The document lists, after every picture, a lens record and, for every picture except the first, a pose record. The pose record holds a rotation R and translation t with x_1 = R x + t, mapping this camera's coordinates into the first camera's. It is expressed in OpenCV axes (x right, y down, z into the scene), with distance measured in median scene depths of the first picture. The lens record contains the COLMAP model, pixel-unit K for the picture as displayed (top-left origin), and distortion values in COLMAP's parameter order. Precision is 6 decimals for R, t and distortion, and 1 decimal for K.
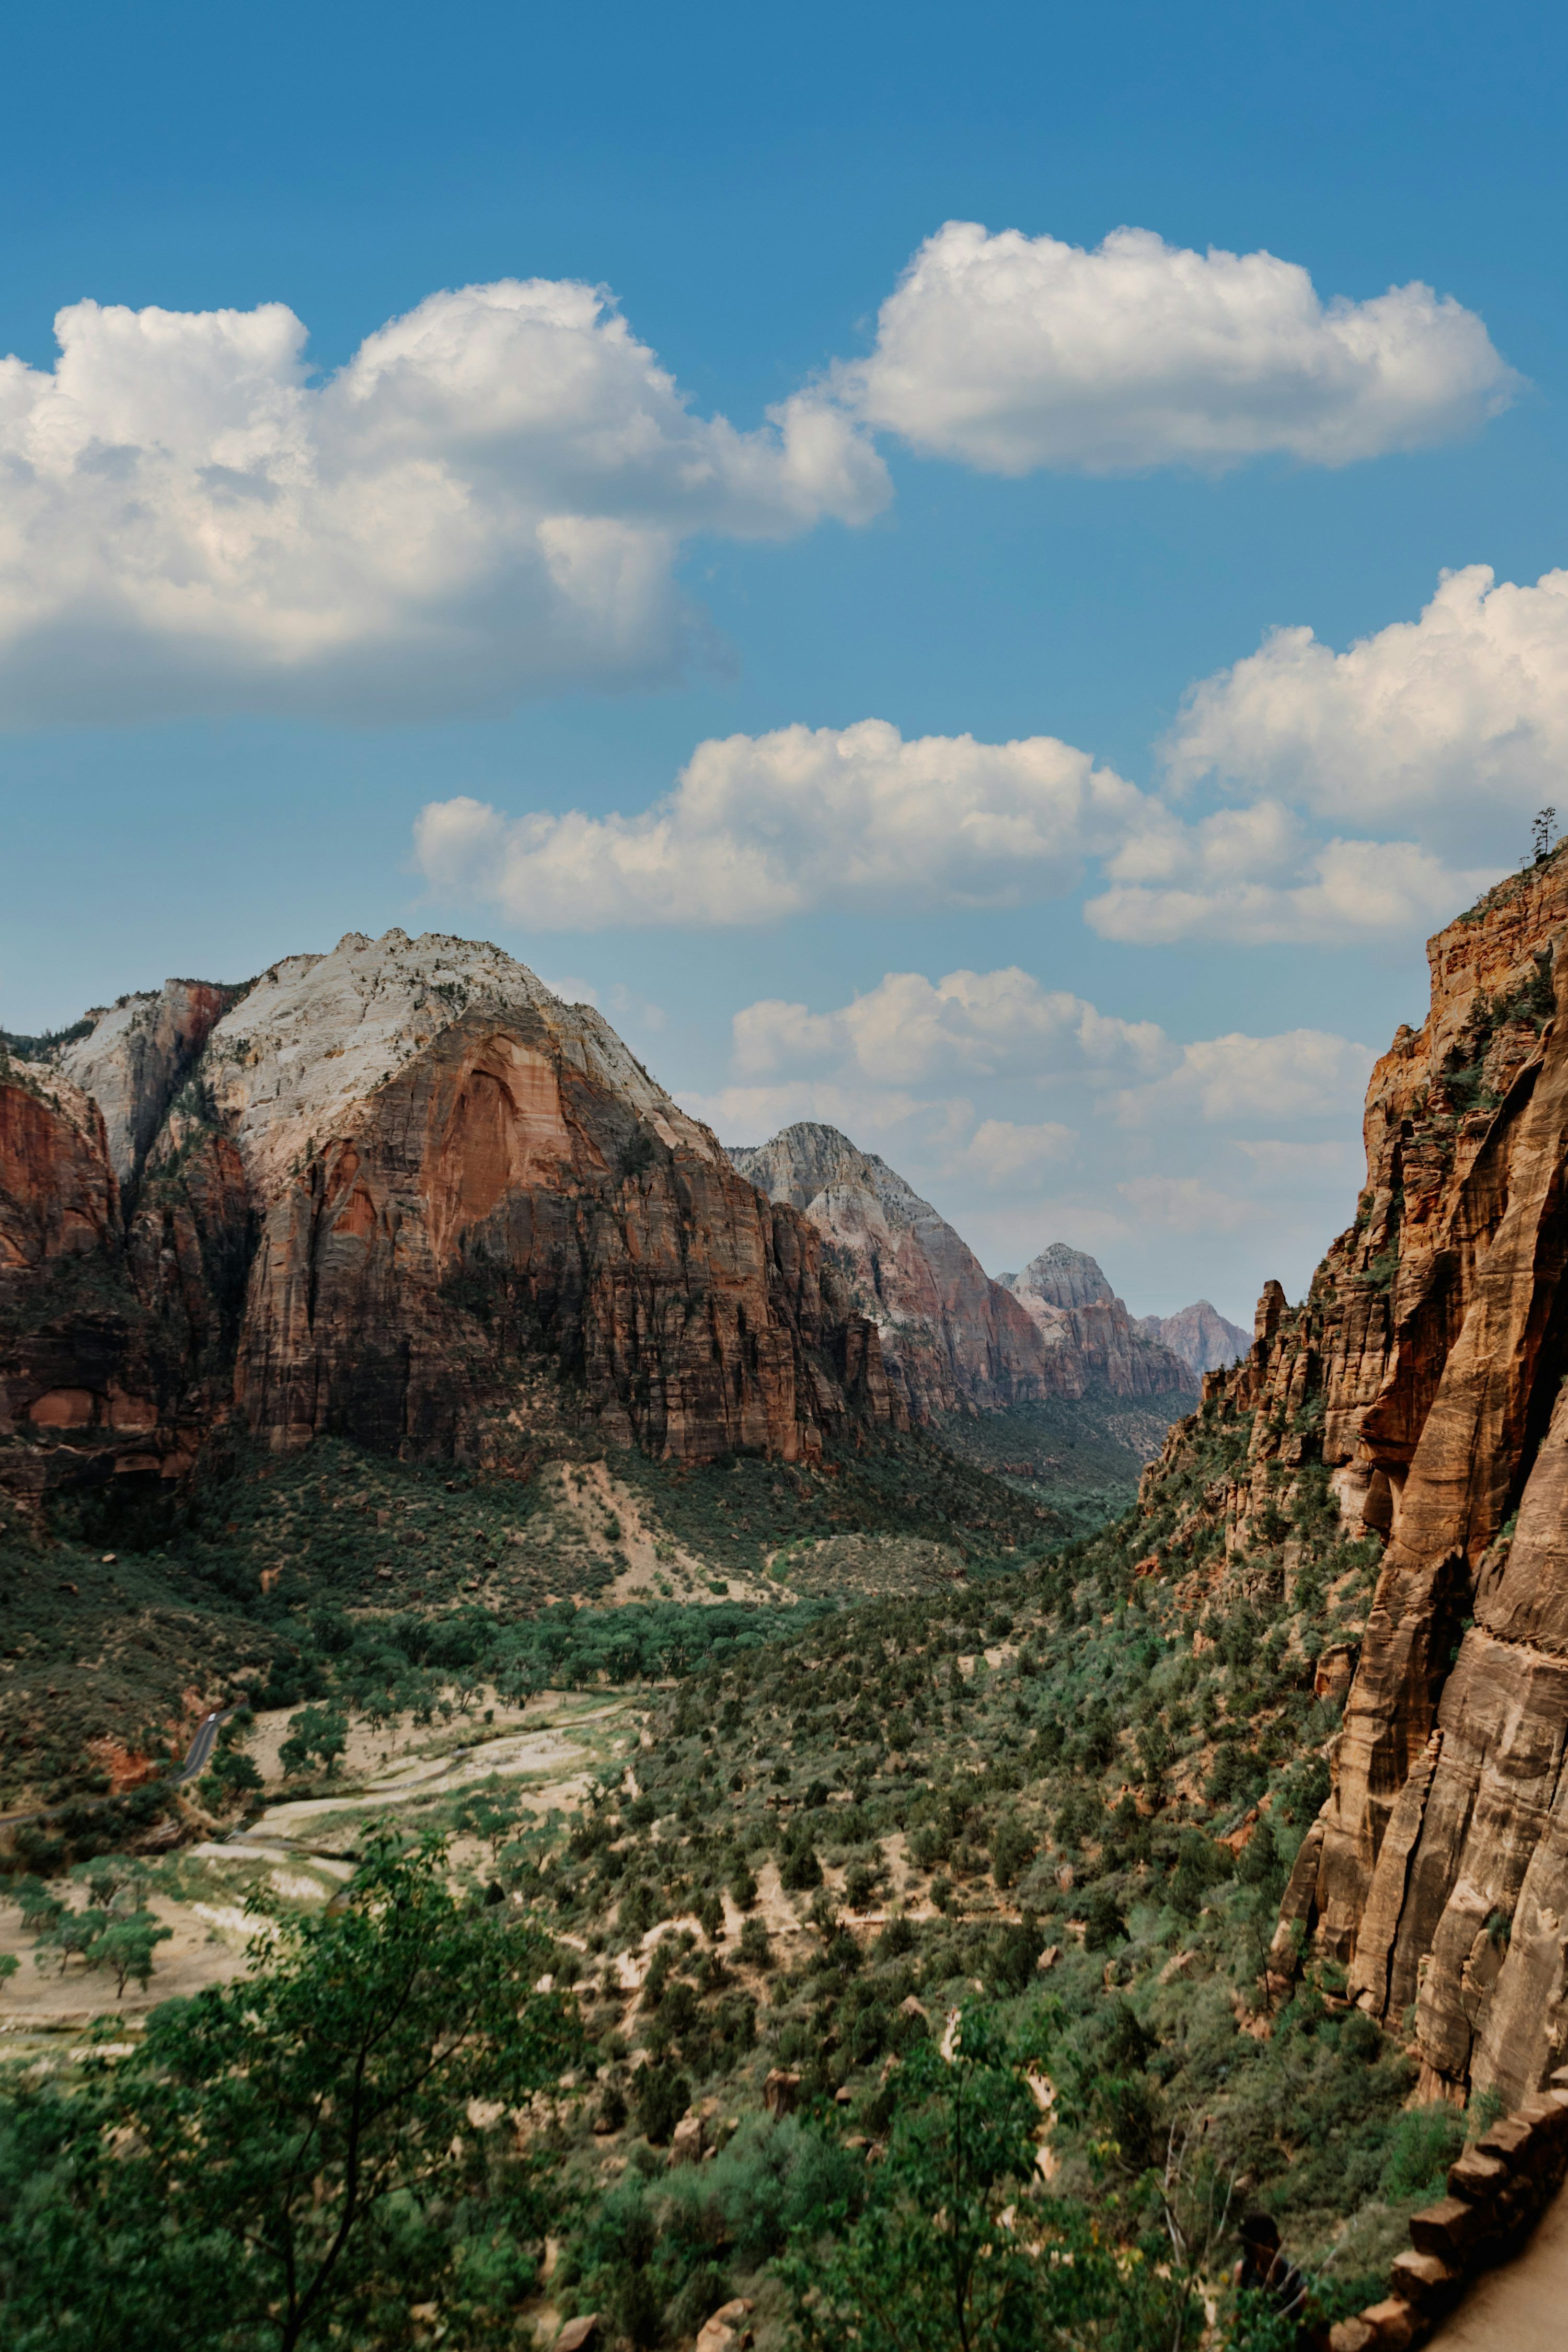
lens RADIAL K [[1852.6, 0, 823.7], [0, 1852.6, 1203.2], [0, 0, 1]] dist [0.044295, -0.020279]
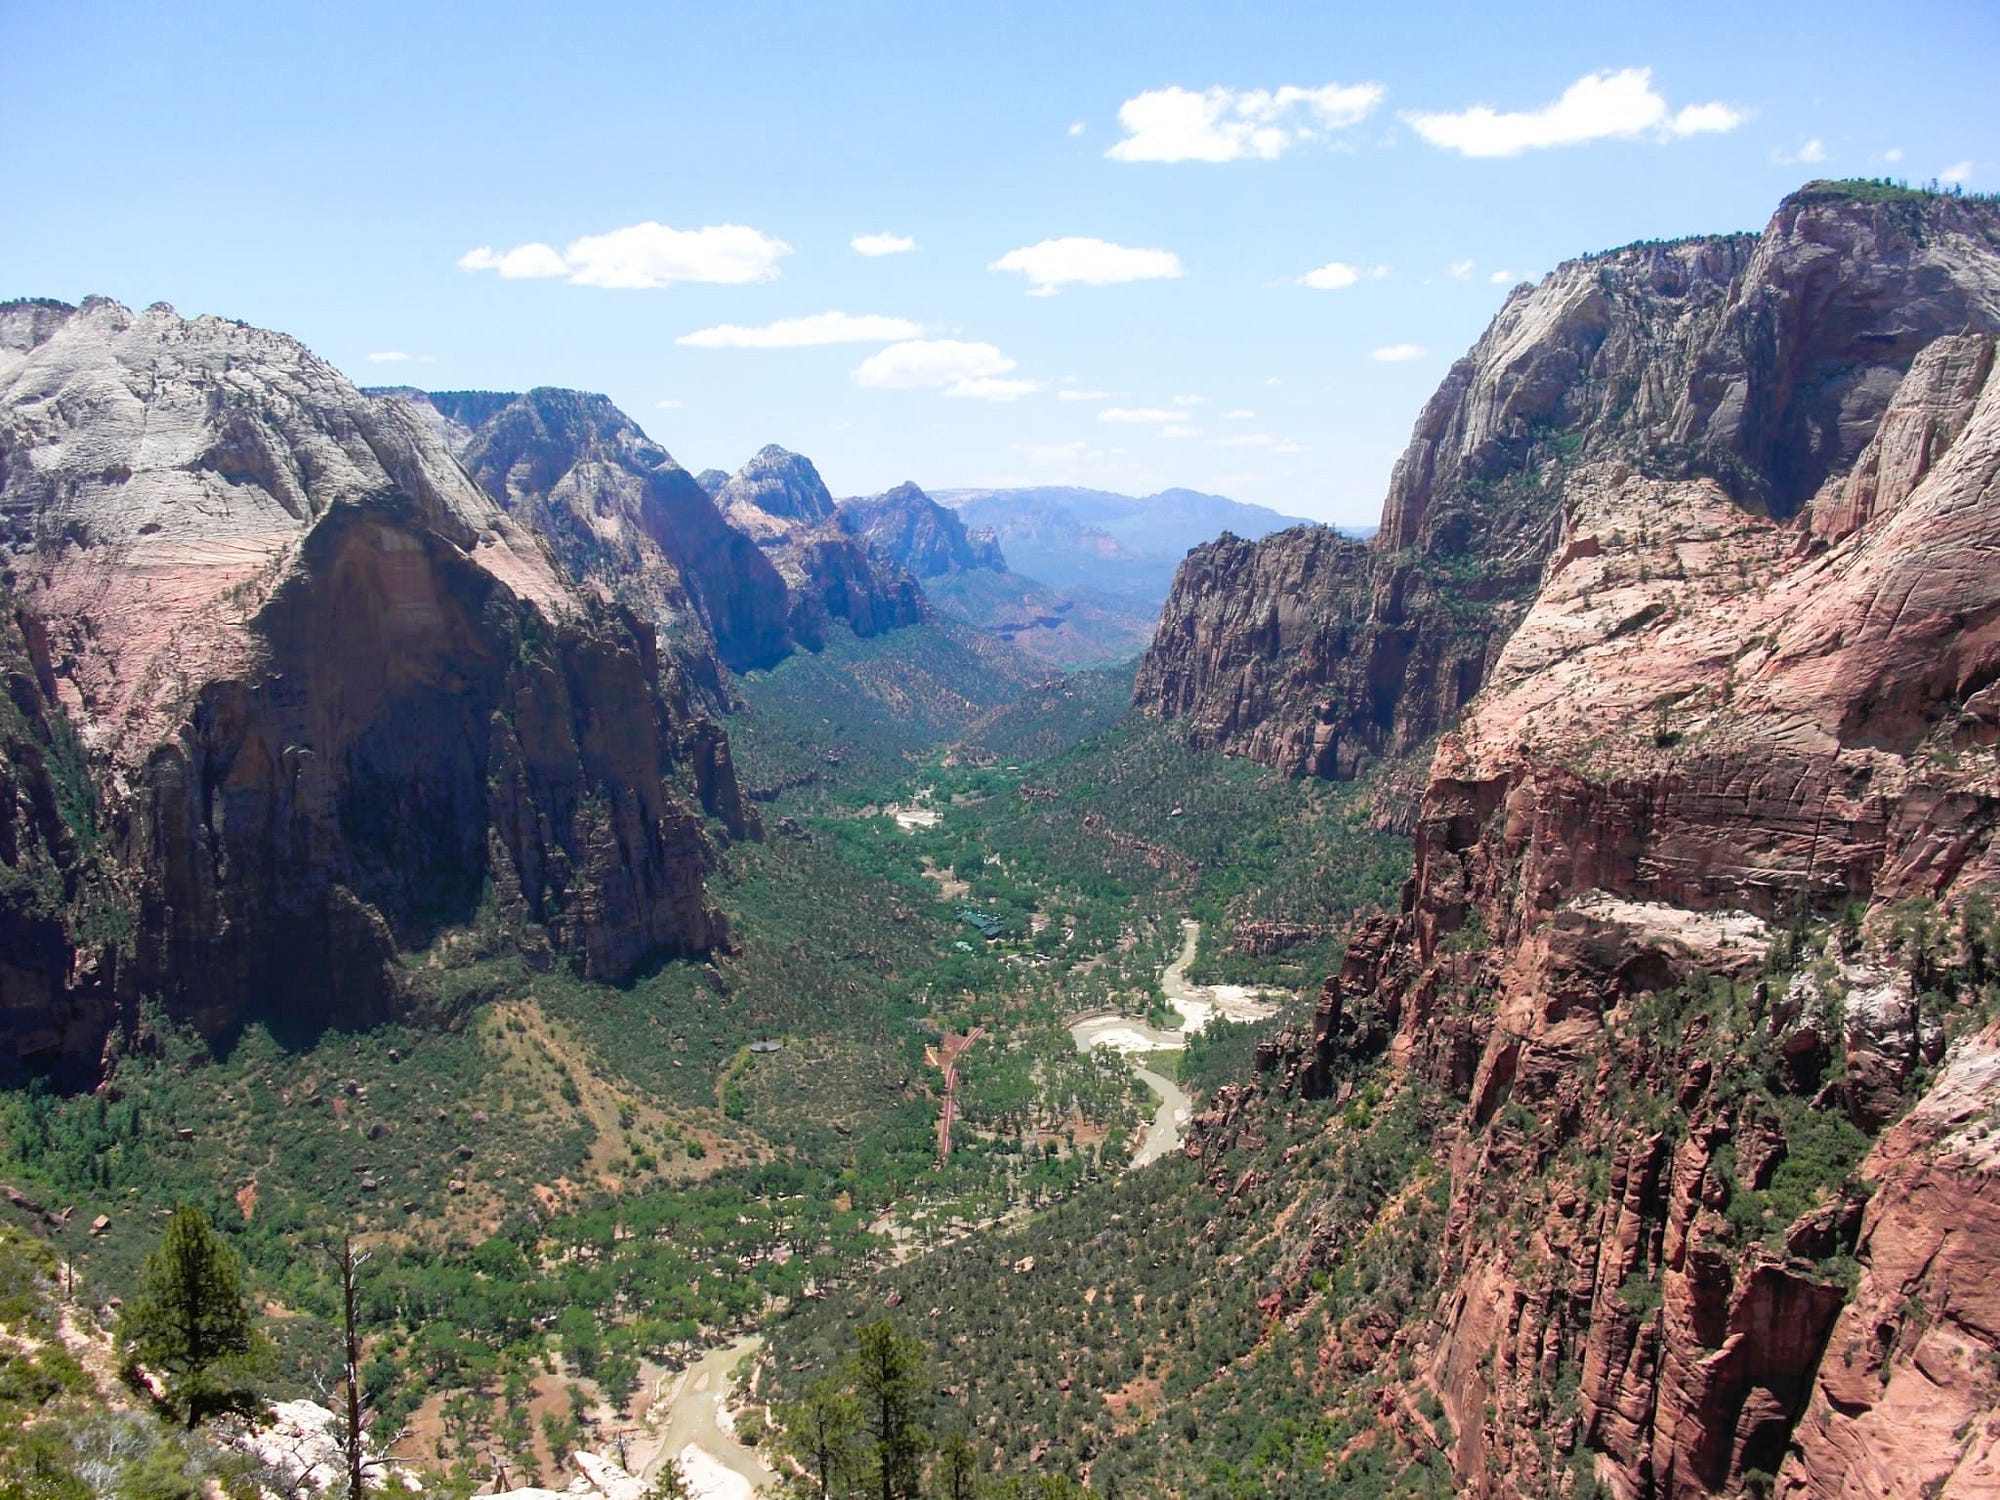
lens RADIAL K [[2031.1, 0, 1010.2], [0, 2031.1, 777.4], [0, 0, 1]] dist [-0.145216, 0.000000]
pose [[0.962168, -0.055288, 0.266789, -0.151164], [-0.008324, 0.972772, 0.231613, -0.210540], [-0.272330, -0.225071, 0.935510, -0.009876]]
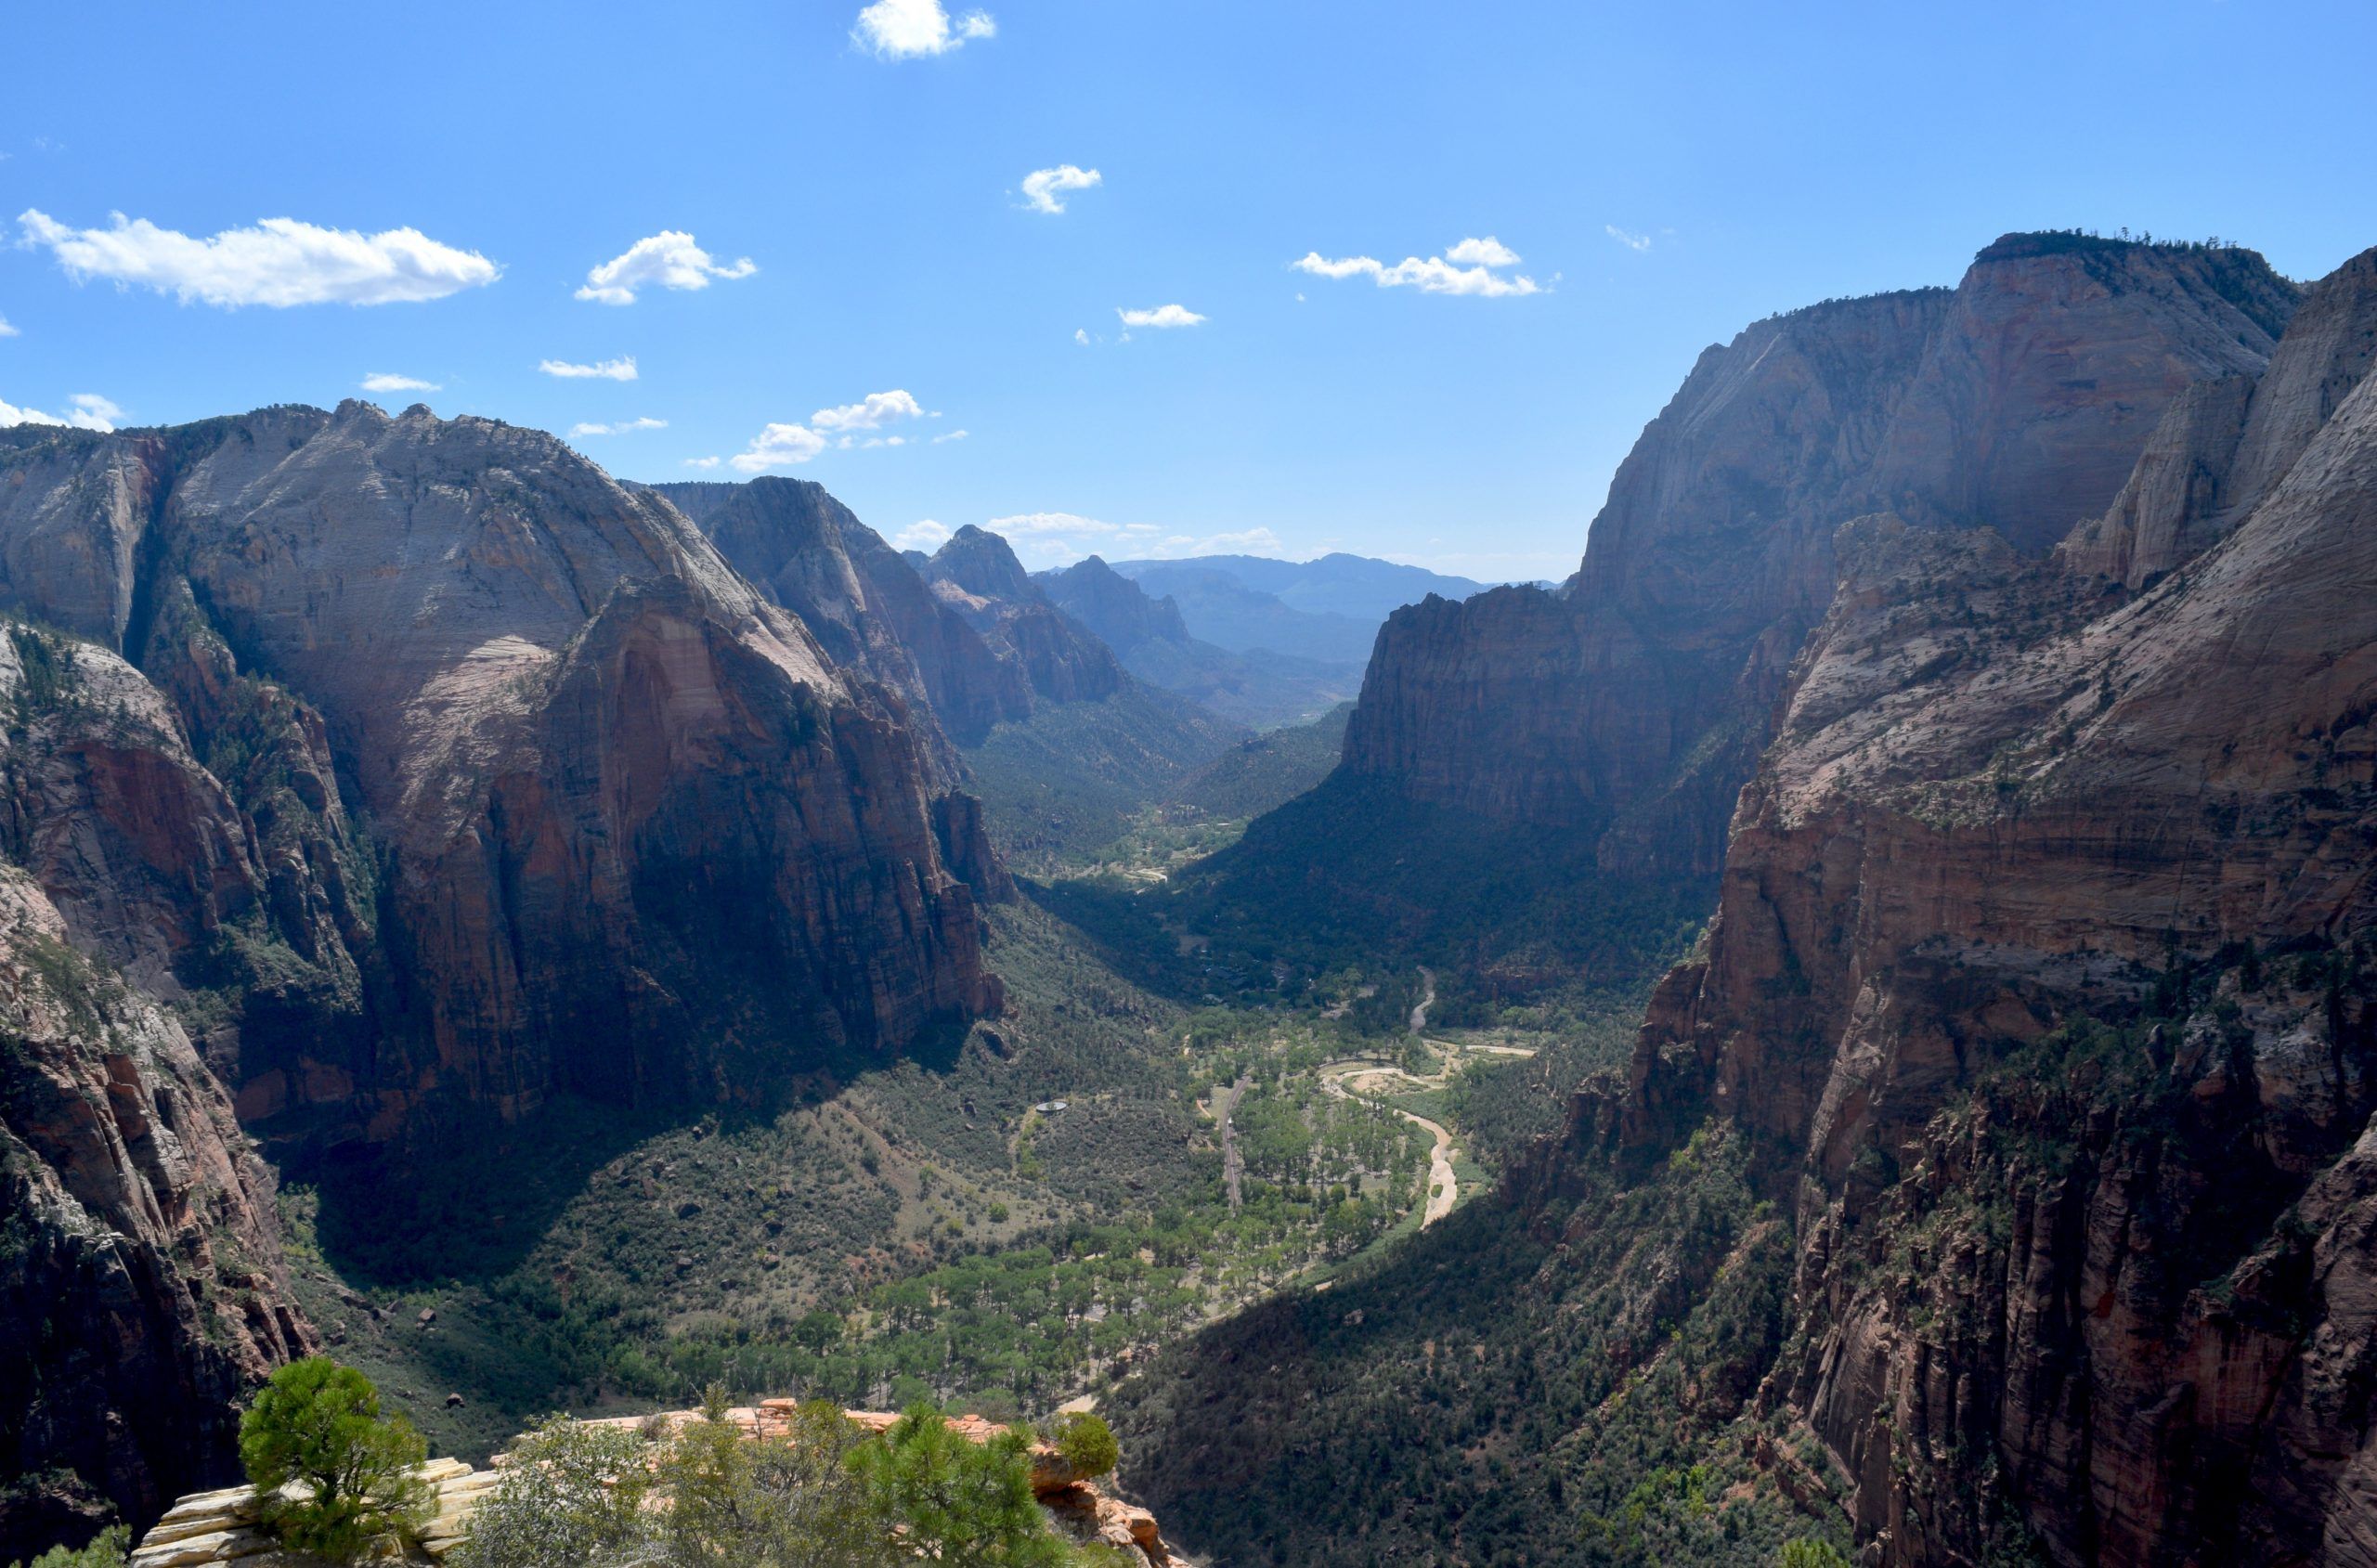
lens RADIAL K [[1895.4, 0, 1195.2], [0, 1895.4, 772.3], [0, 0, 1]] dist [-0.089131, 0.010240]
pose [[0.956921, -0.082672, 0.278329, -0.195434], [0.025428, 0.978785, 0.203304, -0.210442], [-0.289232, -0.187469, 0.938723, 0.034519]]
